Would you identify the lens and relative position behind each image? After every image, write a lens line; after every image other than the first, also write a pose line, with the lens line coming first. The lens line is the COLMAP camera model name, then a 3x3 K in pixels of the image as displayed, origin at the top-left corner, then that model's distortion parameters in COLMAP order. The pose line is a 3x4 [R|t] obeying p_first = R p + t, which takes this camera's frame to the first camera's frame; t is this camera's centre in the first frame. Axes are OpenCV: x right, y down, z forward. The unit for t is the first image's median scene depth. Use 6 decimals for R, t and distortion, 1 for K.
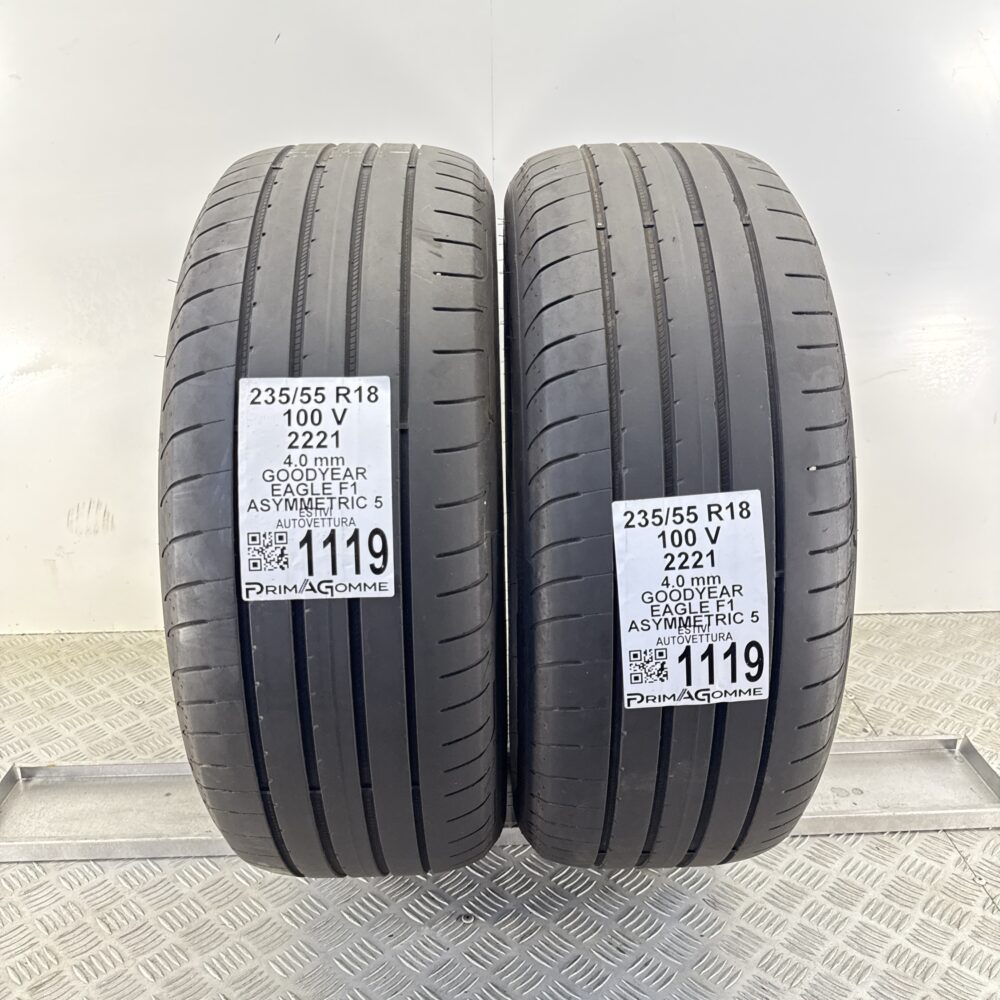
lens RADIAL K [[994.4, 0, 500.0], [0, 994.4, 500.0], [0, 0, 1]] dist [0.110654, -0.009912]
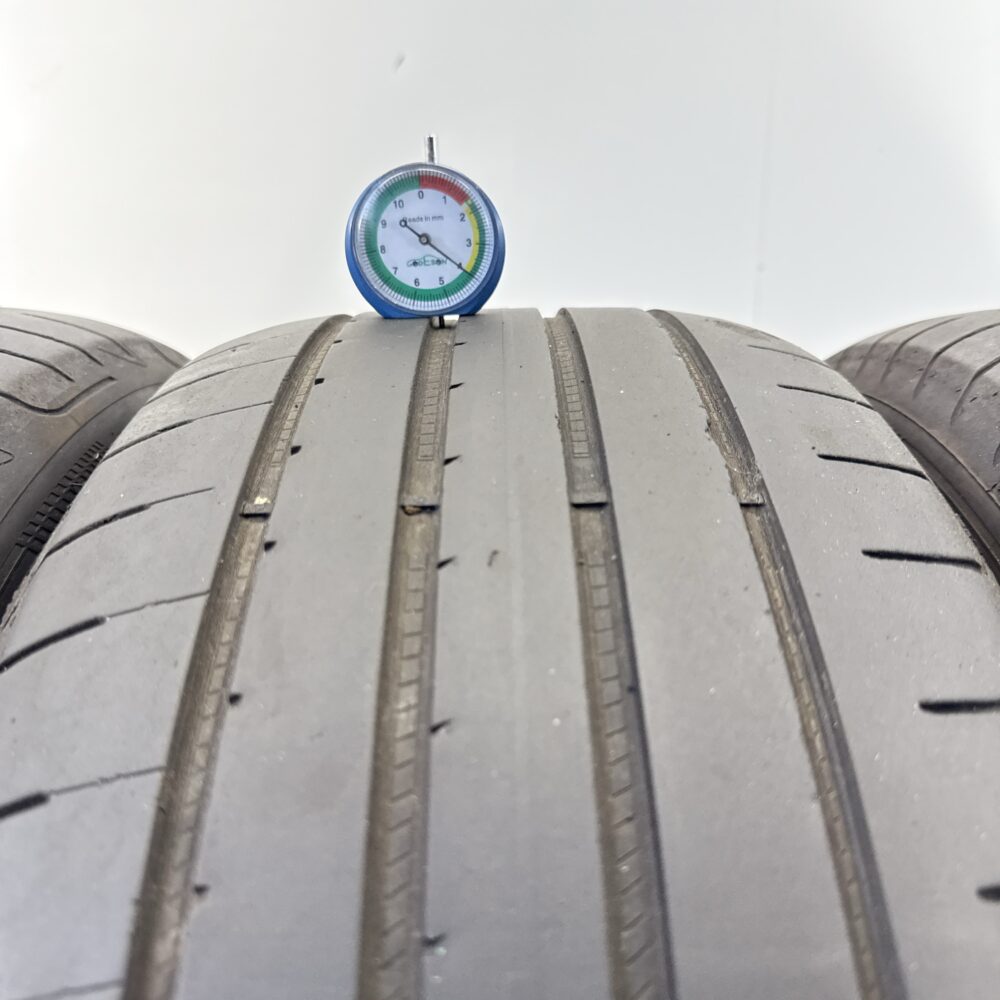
lens RADIAL K [[994.4, 0, 500.0], [0, 994.4, 500.0], [0, 0, 1]] dist [0.110654, -0.009912]
pose [[0.999678, -0.003922, -0.025051, 0.181669], [-0.002093, 0.971828, -0.235680, -0.210155], [0.025270, 0.235657, 0.971508, 0.730036]]
